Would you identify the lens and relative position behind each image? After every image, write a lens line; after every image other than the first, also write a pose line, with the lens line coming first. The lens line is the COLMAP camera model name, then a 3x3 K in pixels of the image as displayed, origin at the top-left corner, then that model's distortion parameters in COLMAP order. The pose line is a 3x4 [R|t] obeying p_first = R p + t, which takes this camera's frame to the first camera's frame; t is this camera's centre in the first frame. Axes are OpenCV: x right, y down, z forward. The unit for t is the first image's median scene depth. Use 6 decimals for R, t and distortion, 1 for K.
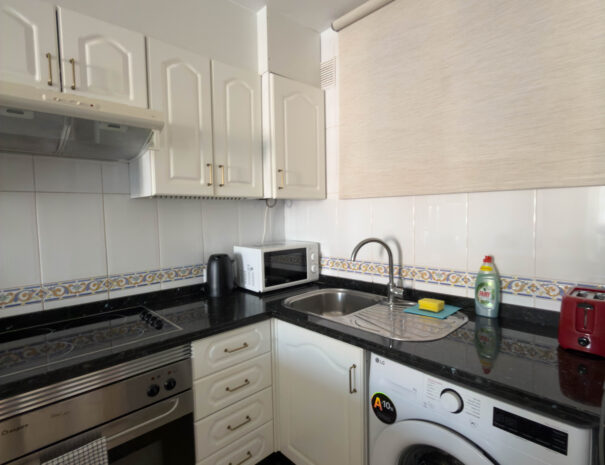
lens RADIAL K [[320.6, 0, 302.5], [0, 320.6, 232.5], [0, 0, 1]] dist [-0.001021, -0.000254]
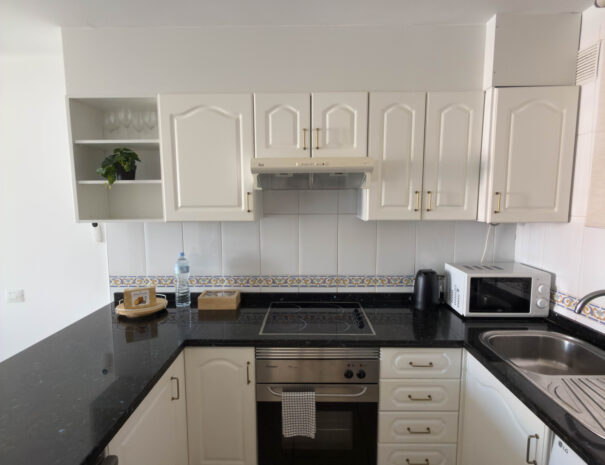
lens RADIAL K [[320.6, 0, 302.5], [0, 320.6, 232.5], [0, 0, 1]] dist [-0.001021, -0.000254]
pose [[0.718968, 0.092508, -0.688859, 0.179702], [-0.051370, 0.995465, 0.080068, -0.131767], [0.693142, -0.022180, 0.720460, -0.058588]]
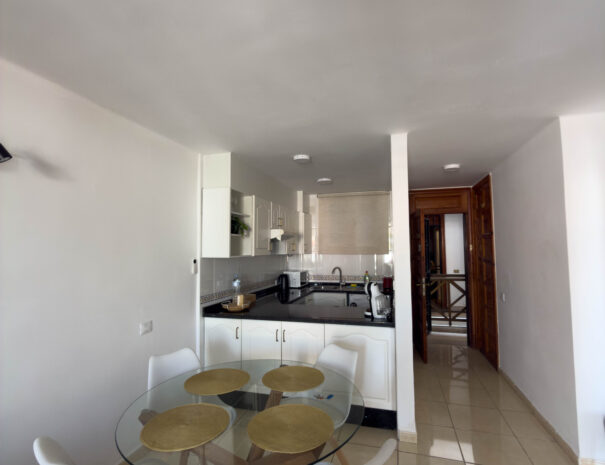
lens RADIAL K [[320.6, 0, 302.5], [0, 320.6, 232.5], [0, 0, 1]] dist [-0.001021, -0.000254]
pose [[0.864359, 0.050871, 0.500295, -1.639118], [0.005582, 0.993838, -0.110700, 0.017620], [-0.502844, 0.098477, 0.858749, -1.589455]]
